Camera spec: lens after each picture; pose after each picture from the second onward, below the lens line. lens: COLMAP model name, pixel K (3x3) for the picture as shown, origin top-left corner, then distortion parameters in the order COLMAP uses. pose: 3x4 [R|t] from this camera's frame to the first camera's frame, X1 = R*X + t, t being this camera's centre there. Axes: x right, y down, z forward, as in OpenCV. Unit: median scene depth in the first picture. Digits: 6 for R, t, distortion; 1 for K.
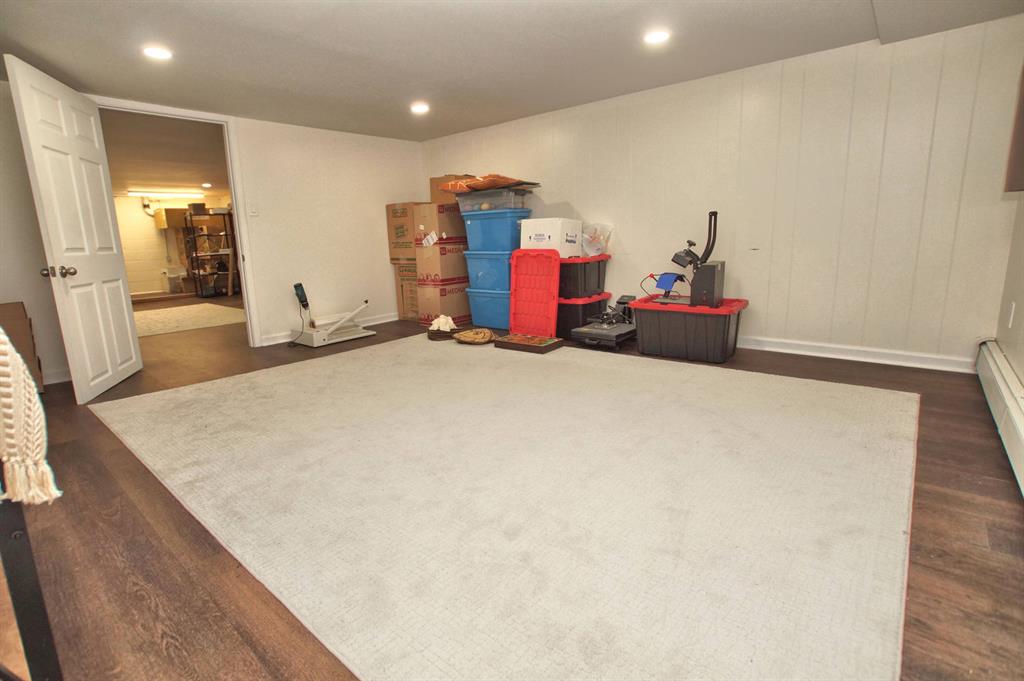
lens RADIAL K [[488.1, 0, 506.7], [0, 488.1, 336.9], [0, 0, 1]] dist [-0.006922, -0.000358]
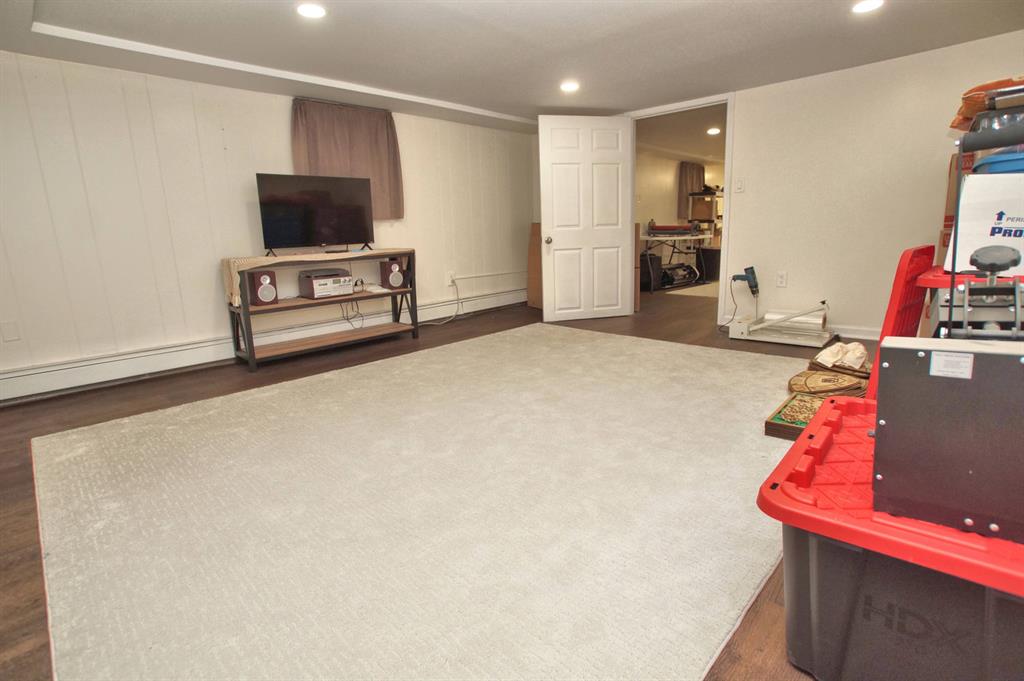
lens RADIAL K [[488.1, 0, 512.0], [0, 488.1, 342.3], [0, 0, 1]] dist [-0.006922, -0.000358]
pose [[-0.072625, 0.257716, -0.963487, 0.253537], [-0.166413, 0.949365, 0.266483, -0.071507], [0.983378, 0.179690, -0.026061, 0.306464]]
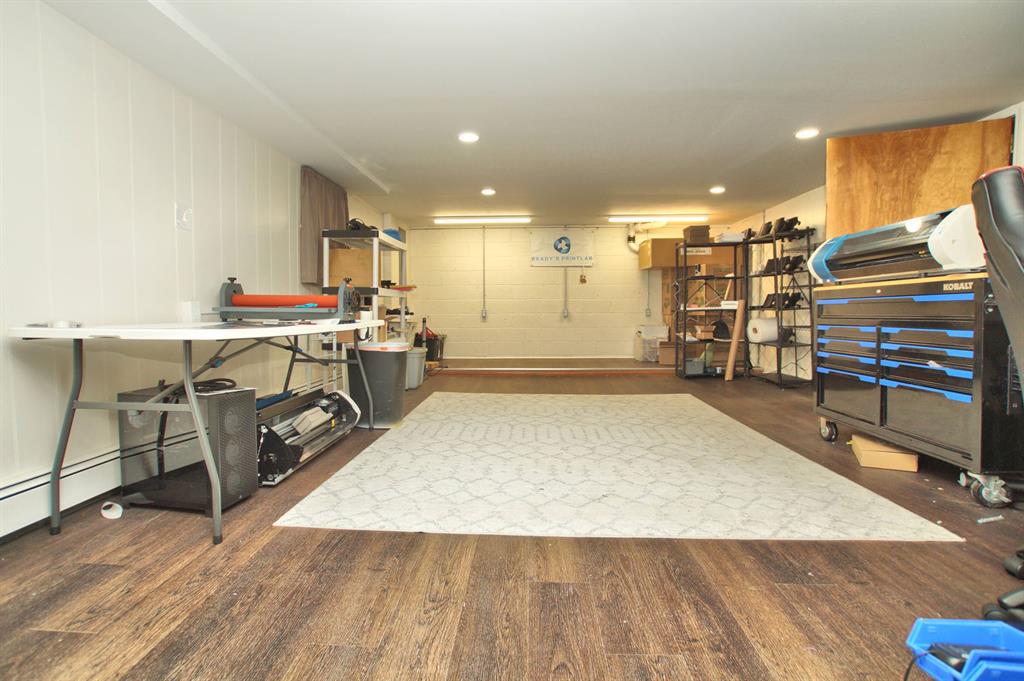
lens RADIAL K [[488.1, 0, 495.0], [0, 488.1, 308.7], [0, 0, 1]] dist [-0.006922, -0.000358]
pose [[0.587899, 0.038738, -0.808006, -0.273346], [-0.174354, 0.981444, -0.079805, -0.075216], [0.789921, 0.187797, 0.583744, 0.438764]]
